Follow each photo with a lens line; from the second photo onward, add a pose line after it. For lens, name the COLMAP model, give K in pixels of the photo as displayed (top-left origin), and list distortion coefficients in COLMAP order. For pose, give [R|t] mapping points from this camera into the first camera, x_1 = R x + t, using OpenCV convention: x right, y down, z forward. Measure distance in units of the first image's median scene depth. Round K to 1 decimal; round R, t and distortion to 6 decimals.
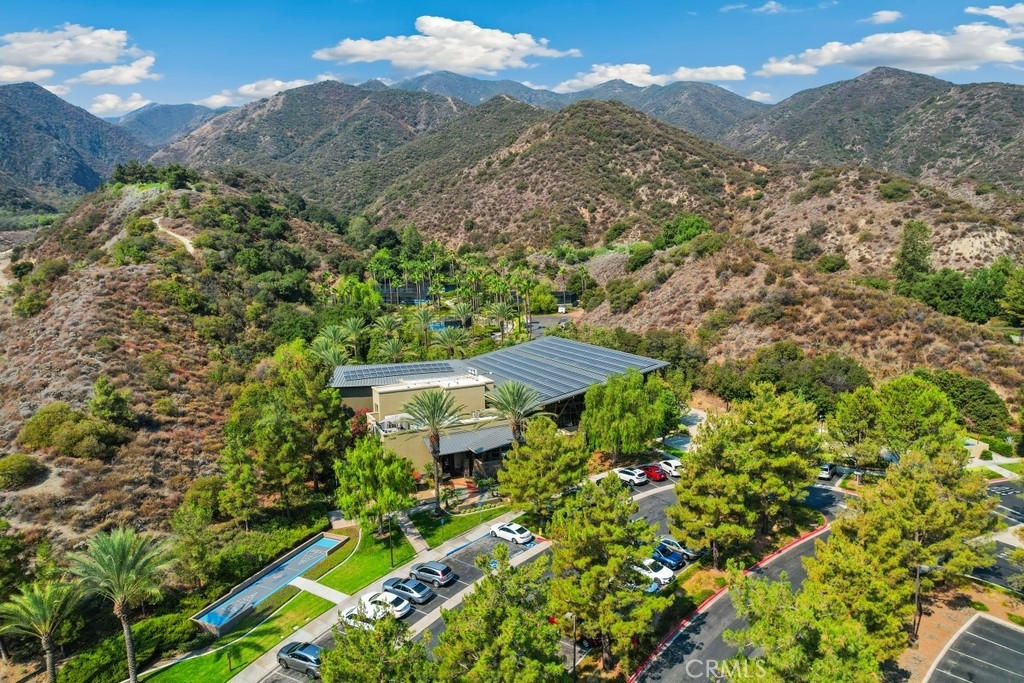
lens RADIAL K [[654.7, 0, 510.9], [0, 654.7, 342.8], [0, 0, 1]] dist [-0.011385, 0.000190]
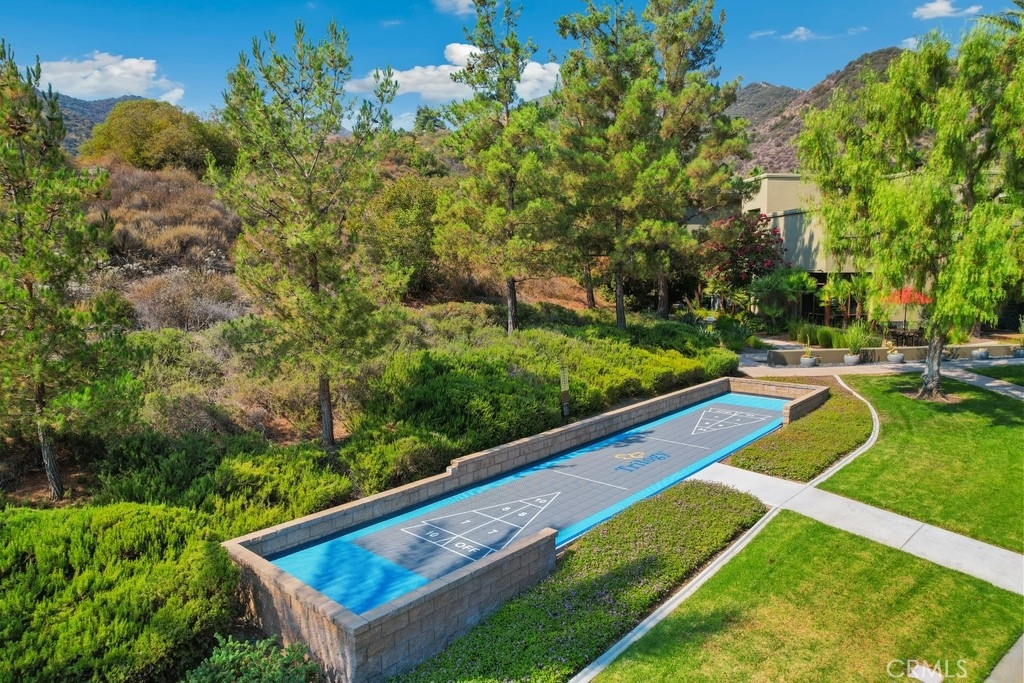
lens RADIAL K [[654.7, 0, 513.6], [0, 654.7, 341.0], [0, 0, 1]] dist [-0.011385, 0.000190]
pose [[0.942452, 0.037552, -0.332225, -0.323177], [-0.048389, 0.998530, -0.024402, 0.328255], [0.330820, 0.039074, 0.942885, 0.763422]]
